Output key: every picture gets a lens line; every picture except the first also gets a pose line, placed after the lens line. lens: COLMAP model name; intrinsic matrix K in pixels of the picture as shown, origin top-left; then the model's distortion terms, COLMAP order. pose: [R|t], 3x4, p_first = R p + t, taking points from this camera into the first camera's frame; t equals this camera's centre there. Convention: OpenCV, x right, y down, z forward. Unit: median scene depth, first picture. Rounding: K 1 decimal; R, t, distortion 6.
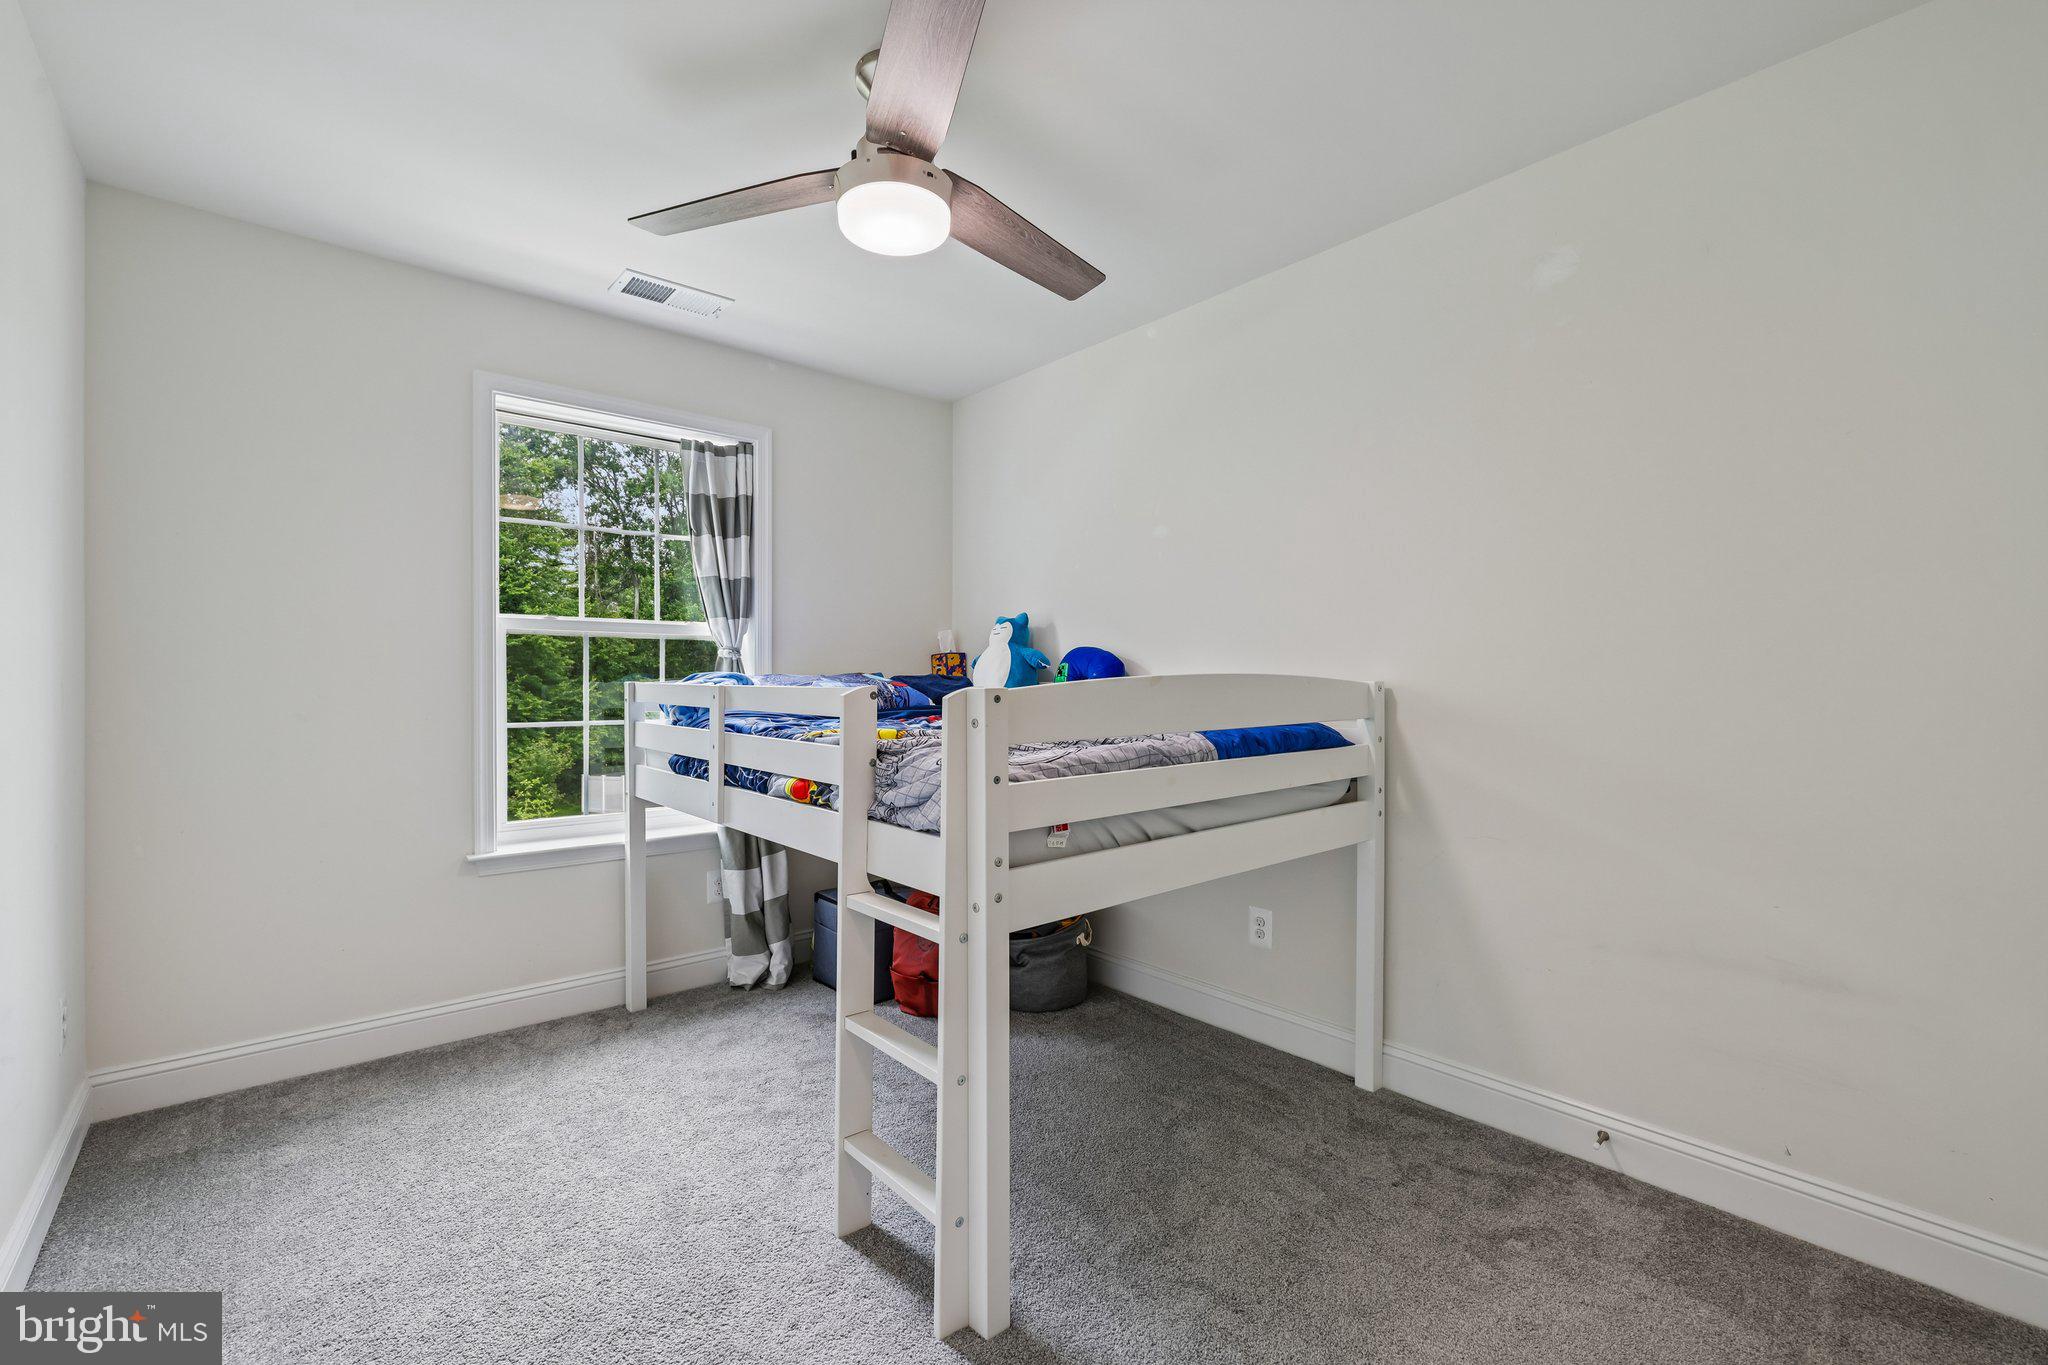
lens RADIAL K [[863.1, 0, 1017.3], [0, 863.1, 679.3], [0, 0, 1]] dist [-0.000597, 0.000234]
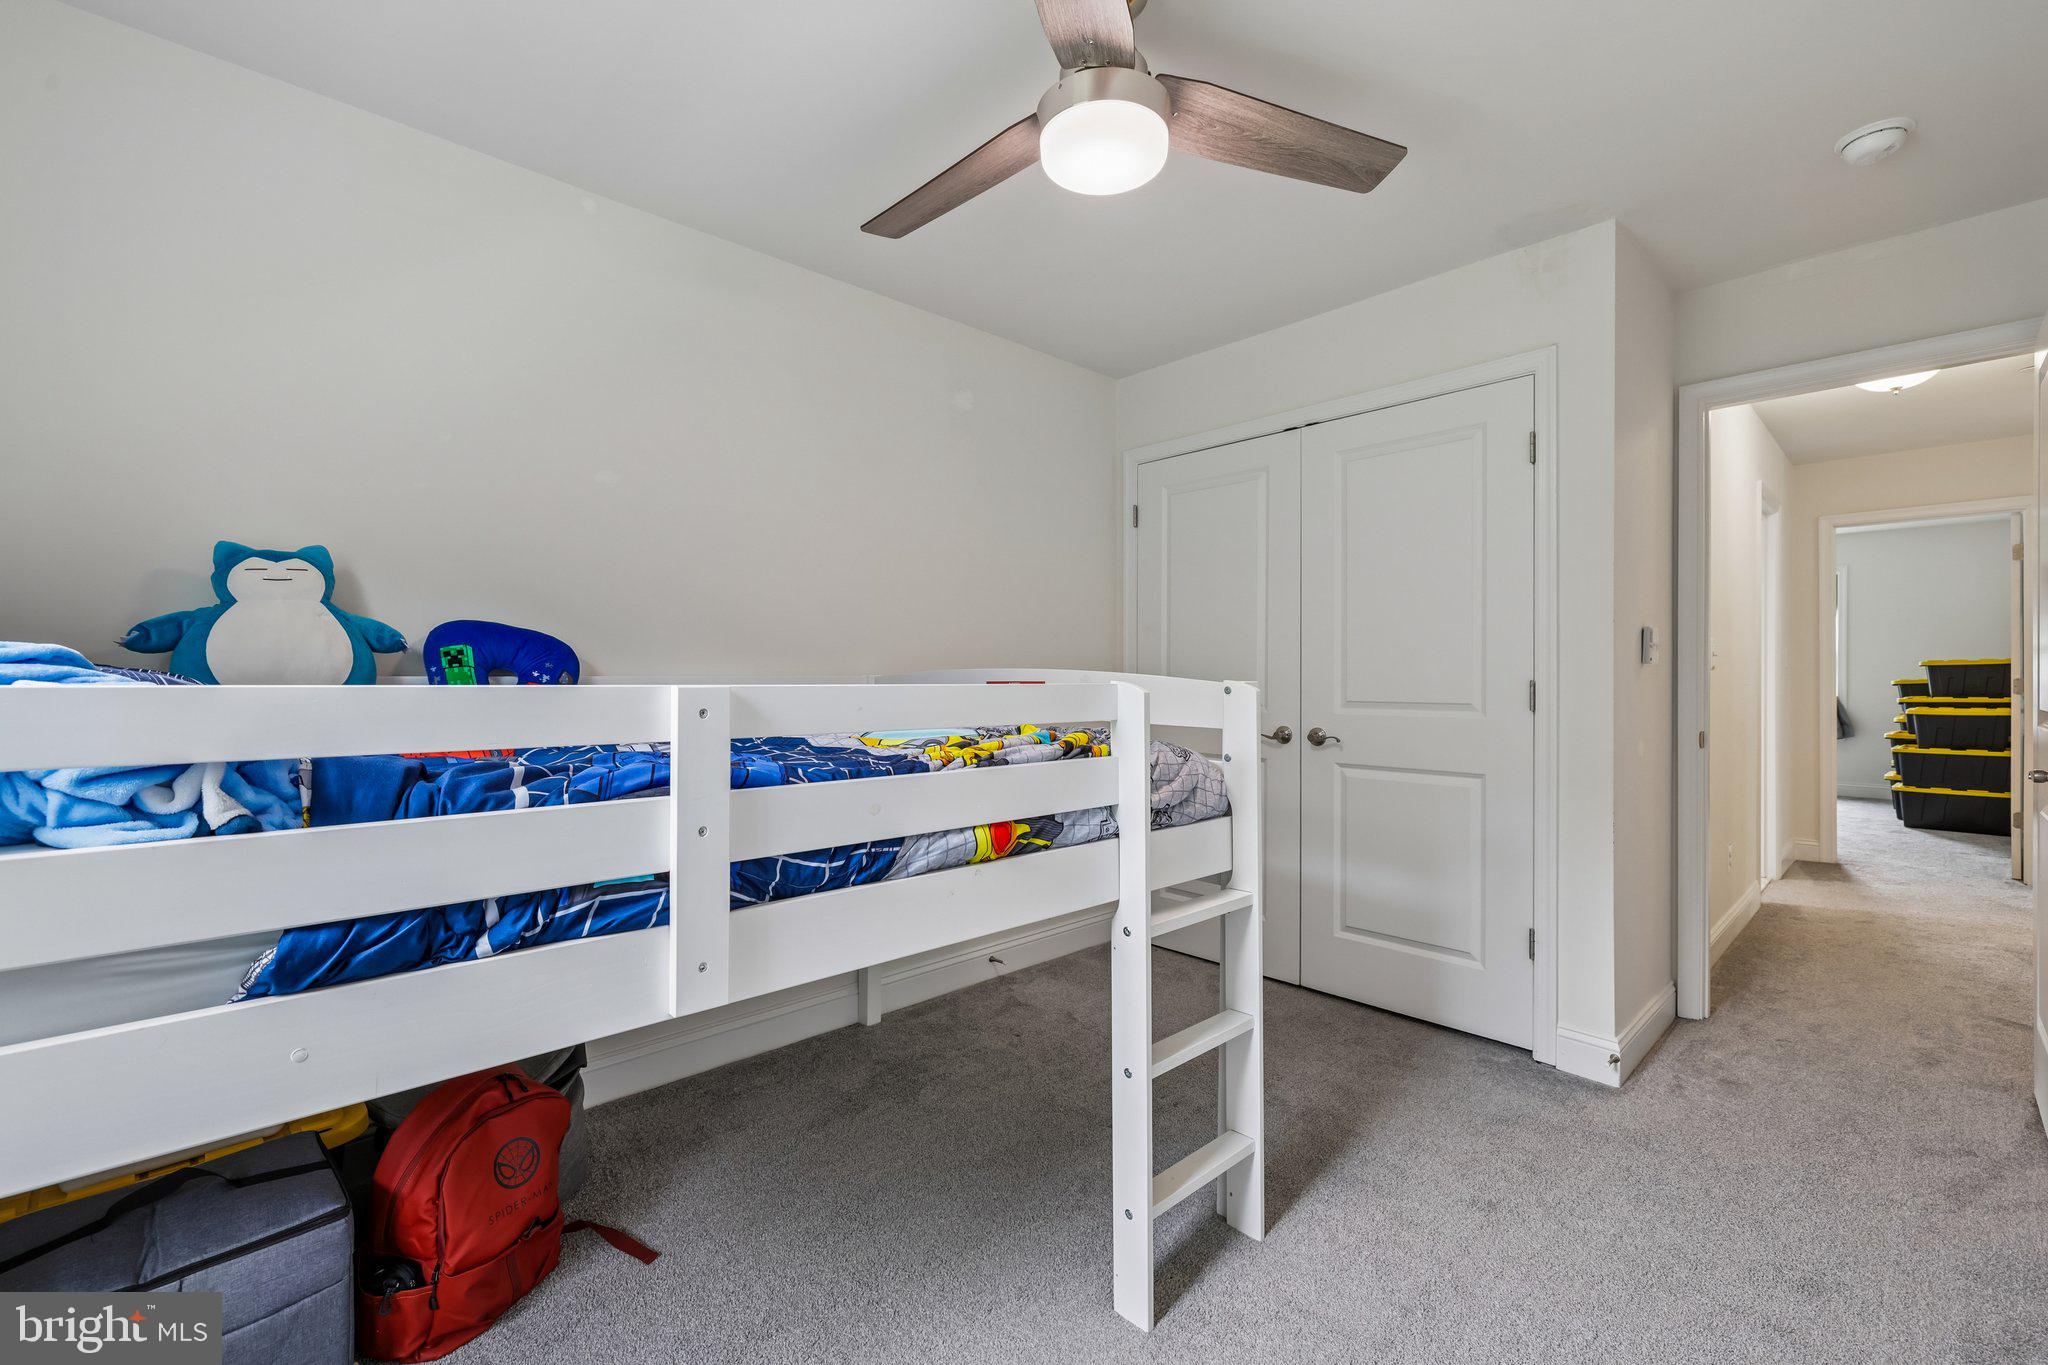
lens RADIAL K [[863.1, 0, 1017.3], [0, 863.1, 679.3], [0, 0, 1]] dist [-0.000597, 0.000234]
pose [[-0.040257, -0.003536, 0.999183, -0.854508], [-0.002190, 0.999992, 0.003451, -0.001336], [-0.999187, -0.002049, -0.040264, 0.927532]]
